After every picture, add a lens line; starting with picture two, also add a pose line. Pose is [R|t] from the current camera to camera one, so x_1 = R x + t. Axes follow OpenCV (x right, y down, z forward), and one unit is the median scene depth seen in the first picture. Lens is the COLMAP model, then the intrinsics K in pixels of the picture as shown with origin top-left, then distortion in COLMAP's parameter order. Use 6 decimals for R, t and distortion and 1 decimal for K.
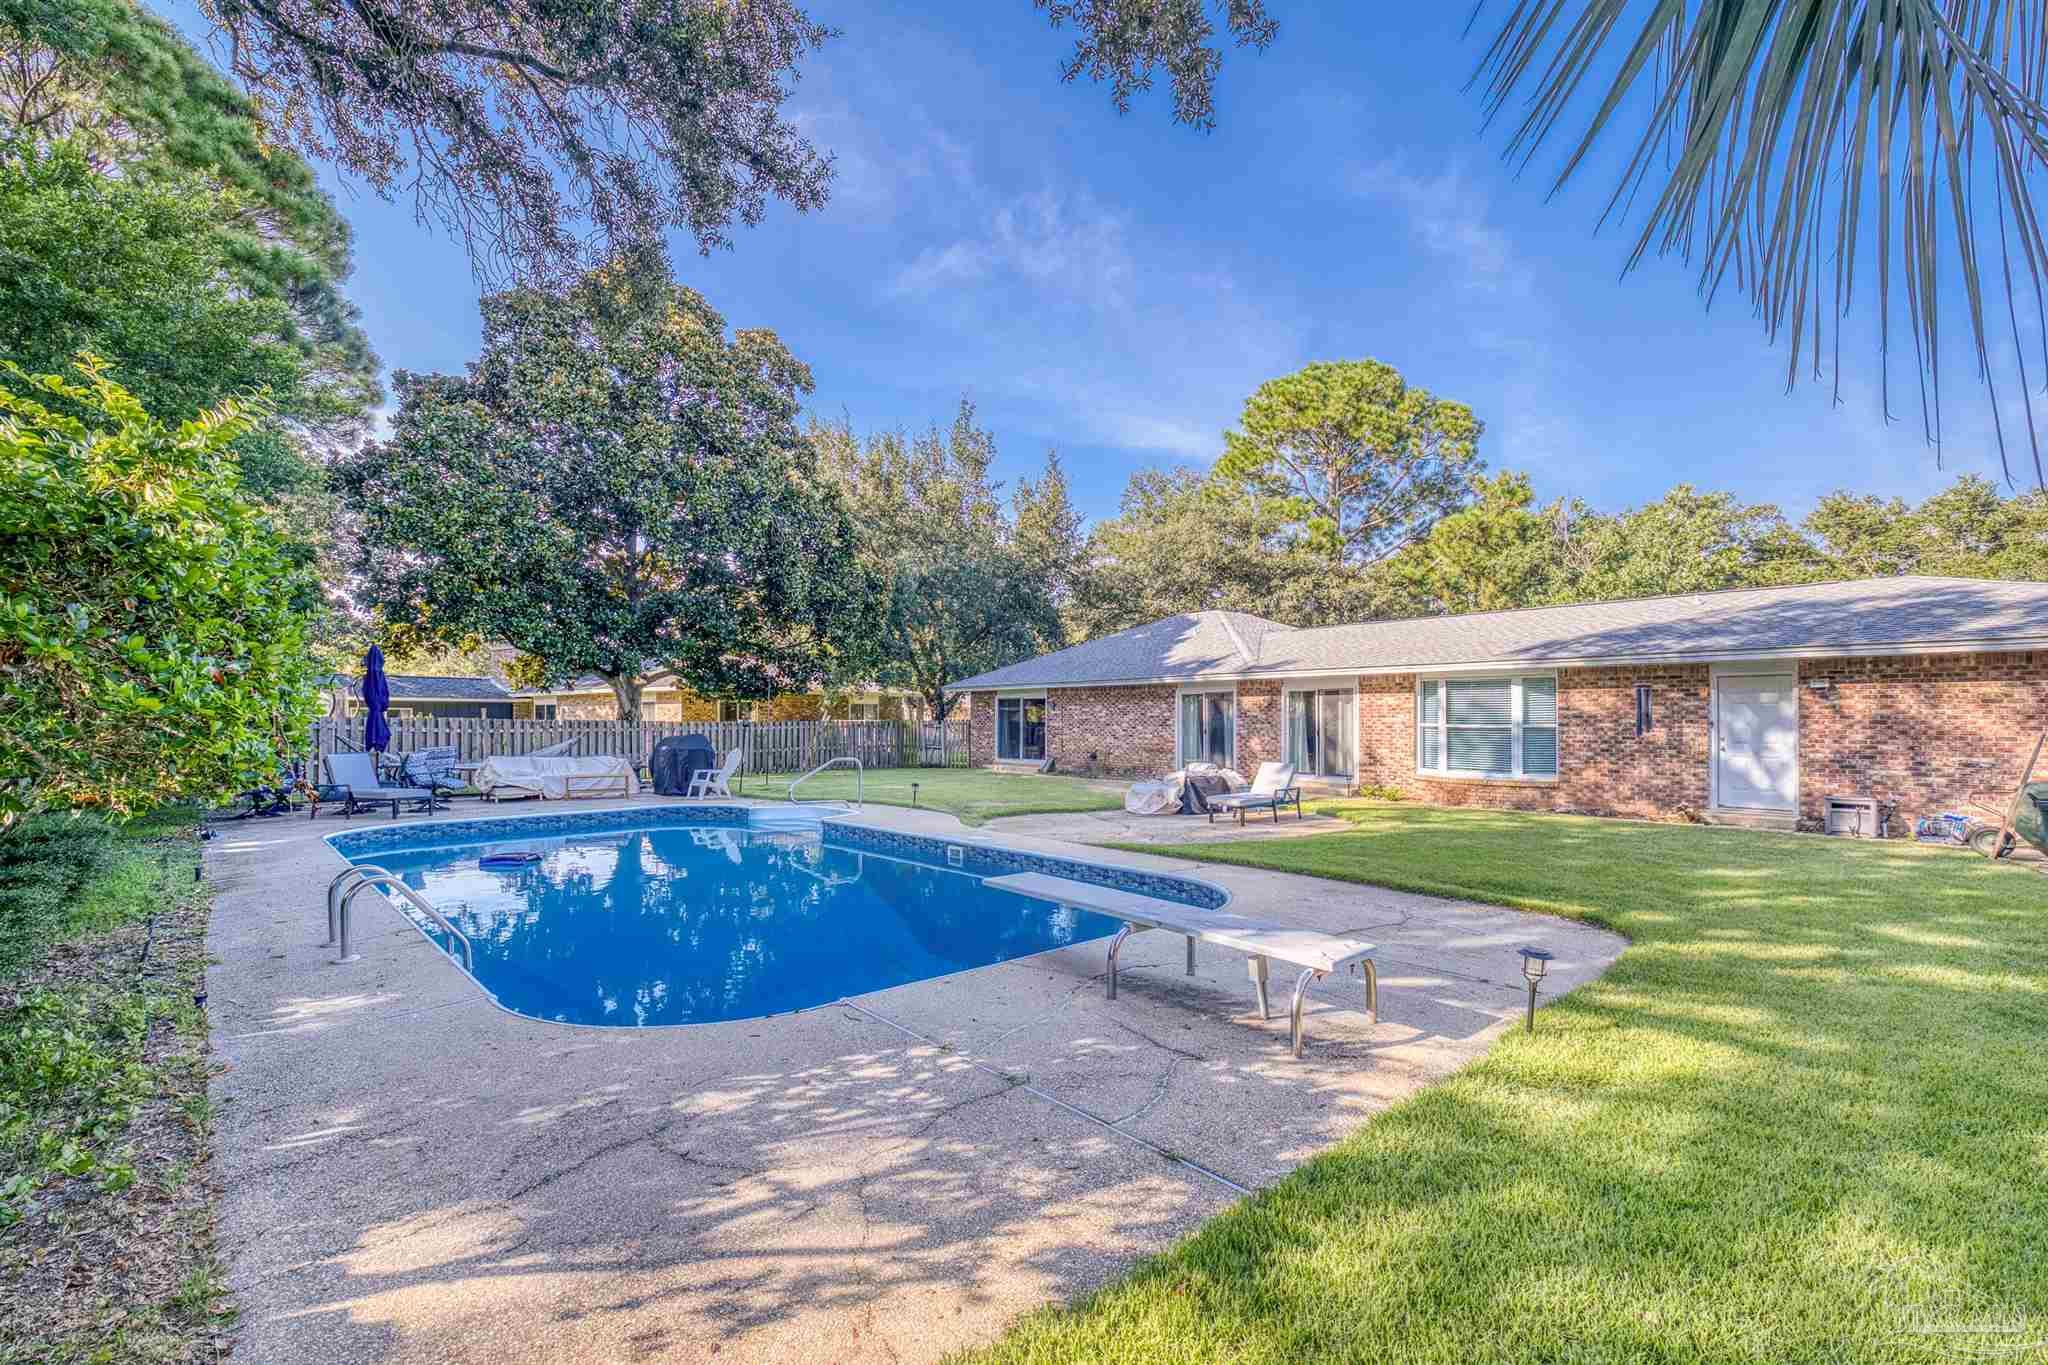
lens RADIAL K [[890.6, 0, 1019.2], [0, 890.6, 711.5], [0, 0, 1]] dist [0.003534, -0.000059]
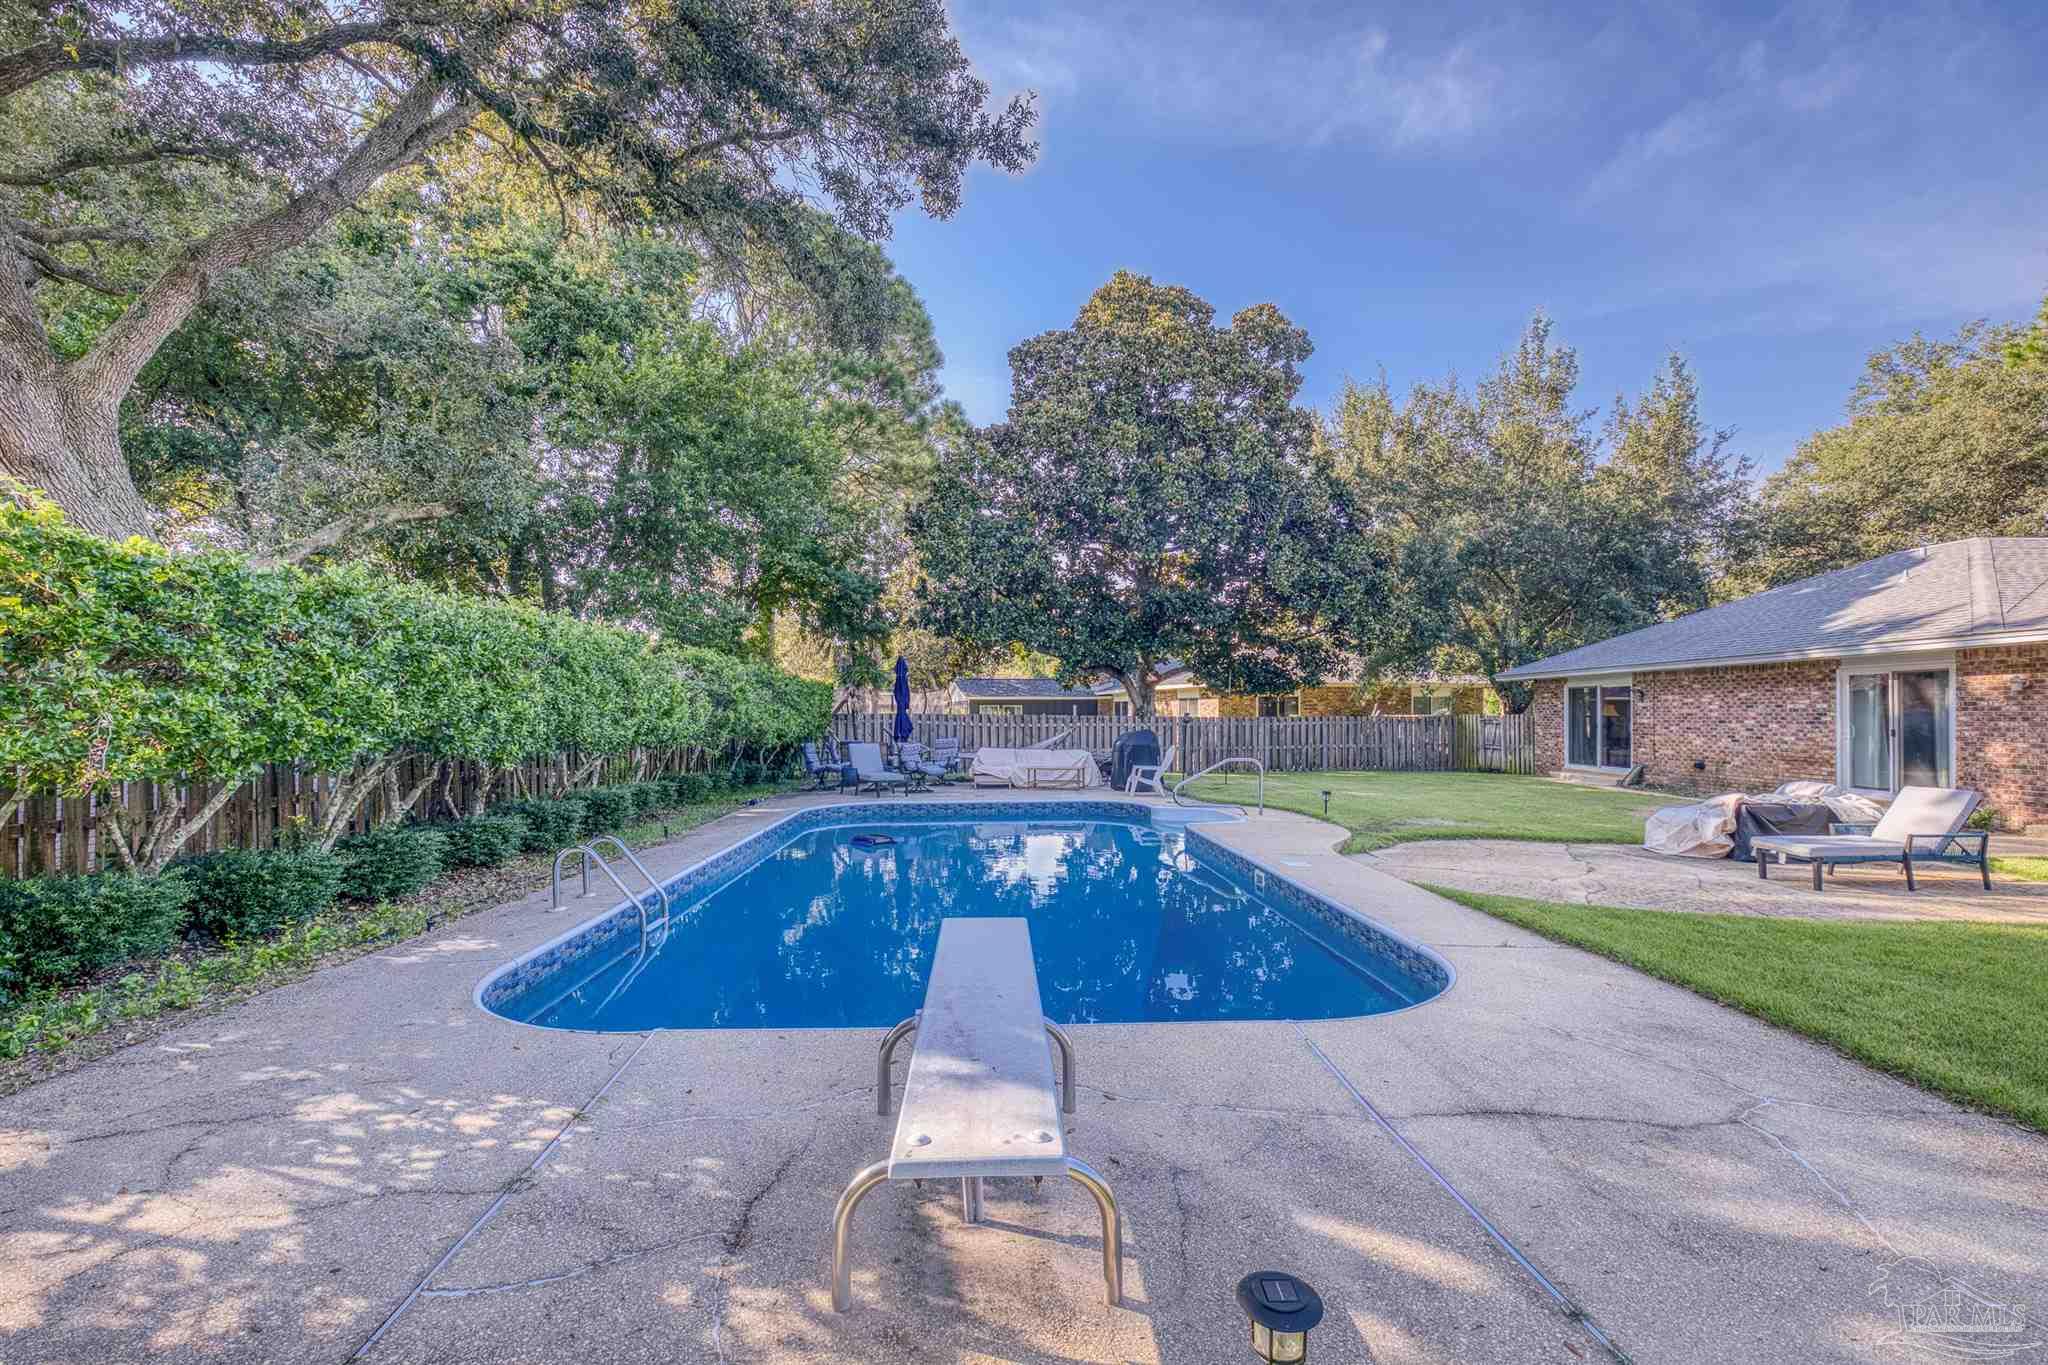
lens RADIAL K [[890.6, 0, 1019.2], [0, 890.6, 711.5], [0, 0, 1]] dist [0.003534, -0.000059]
pose [[0.767731, -0.004915, -0.640754, 0.144489], [0.009007, 0.999955, 0.003121, -0.000071], [0.640709, -0.008168, 0.767740, 0.117780]]
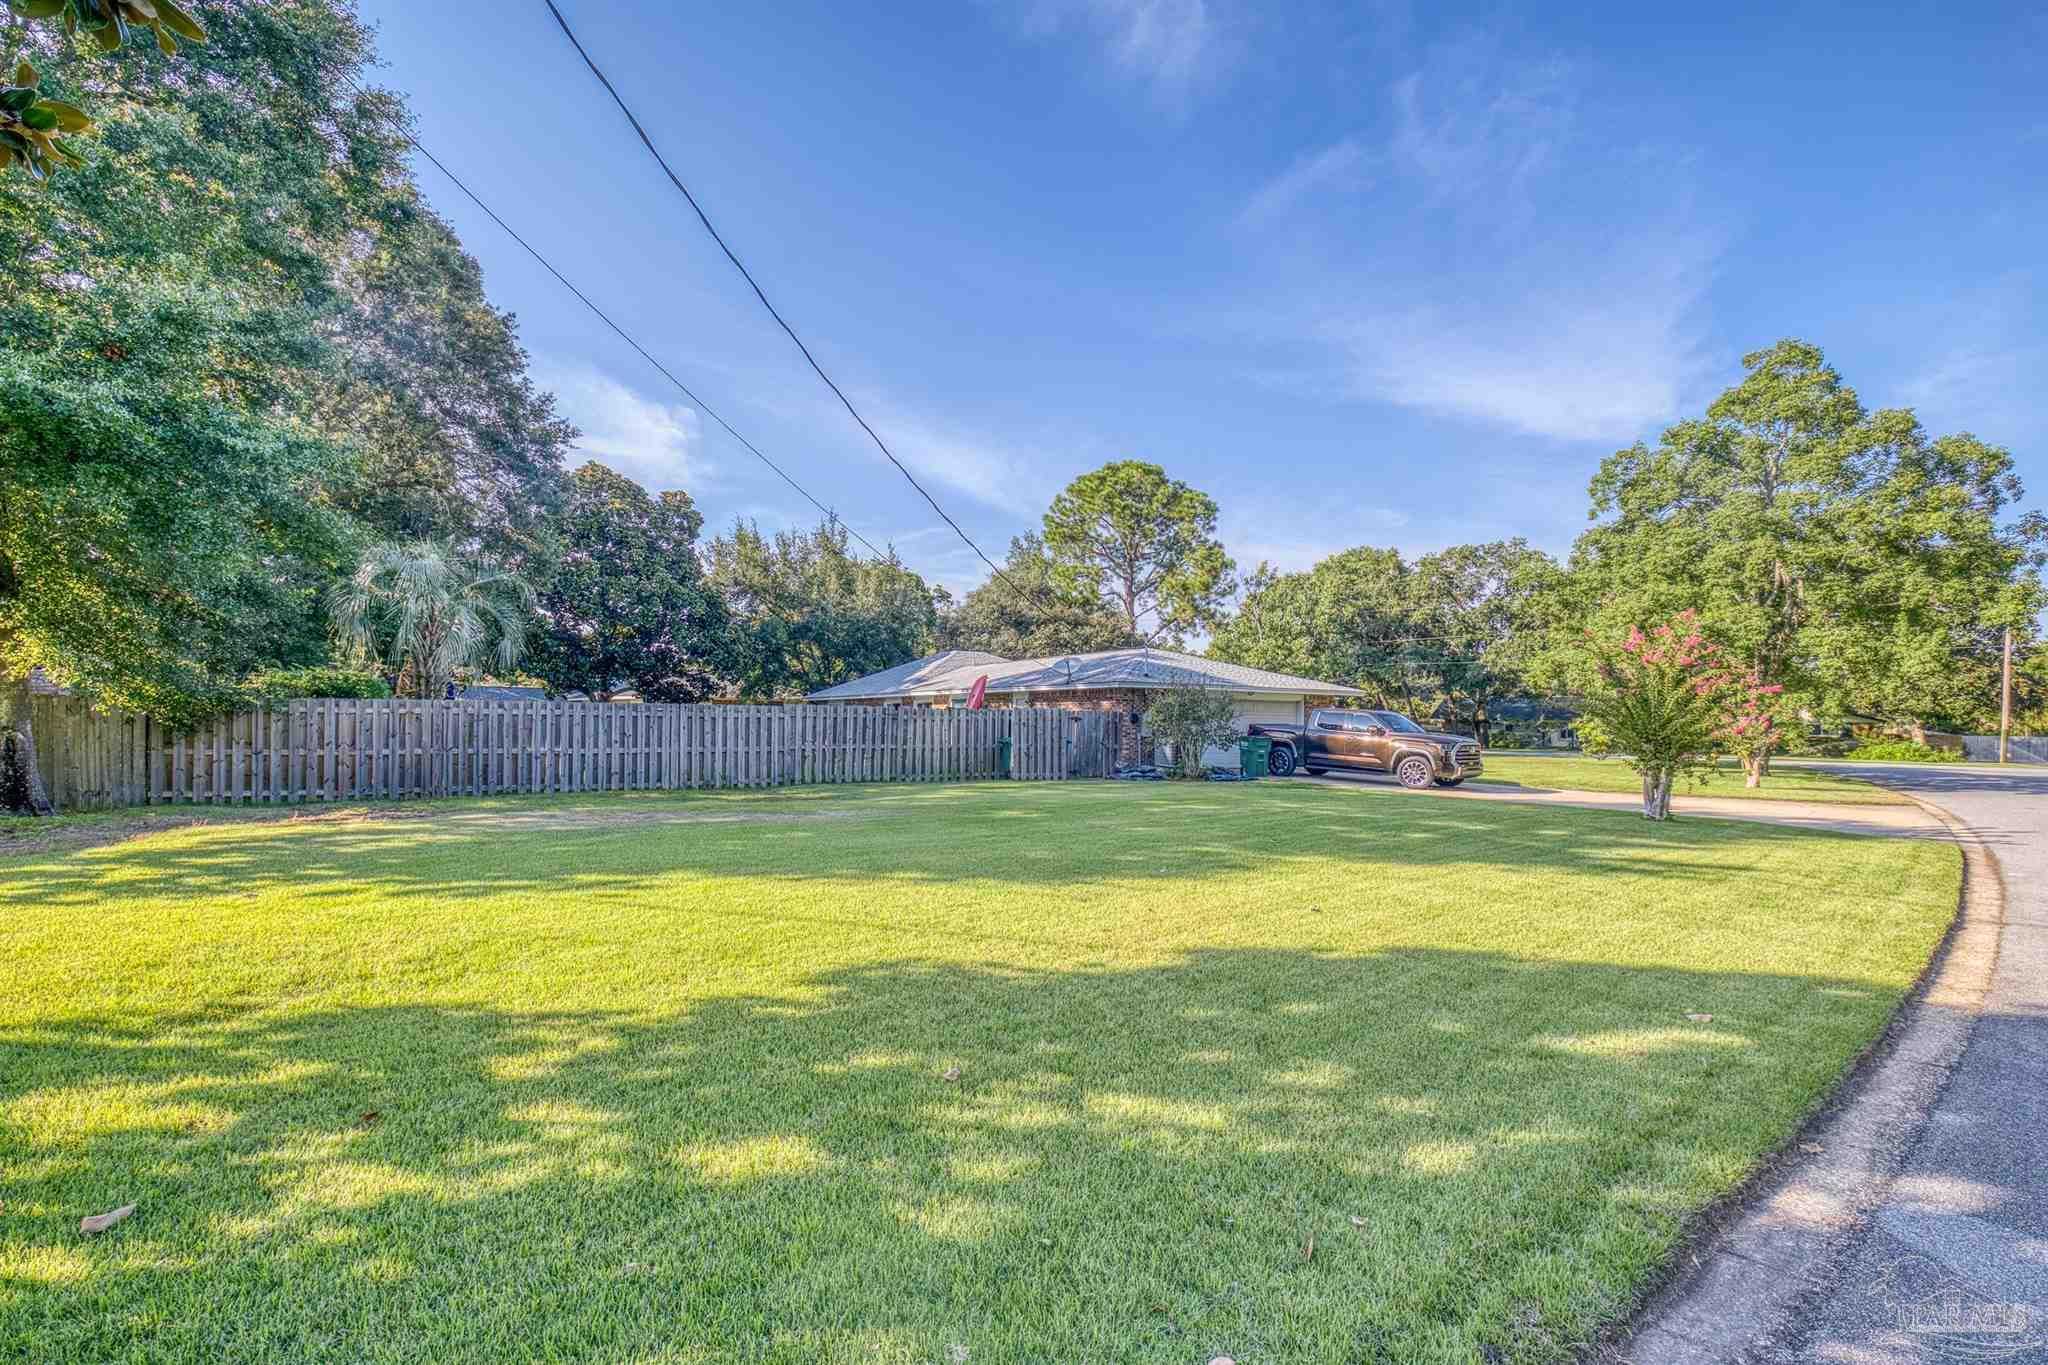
lens RADIAL K [[890.6, 0, 1019.2], [0, 890.6, 711.5], [0, 0, 1]] dist [0.003534, -0.000059]
pose [[0.994199, 0.001398, -0.107546, 0.639407], [-0.001313, 0.999999, 0.000864, -0.004267], [0.107547, -0.000718, 0.994200, -0.723449]]
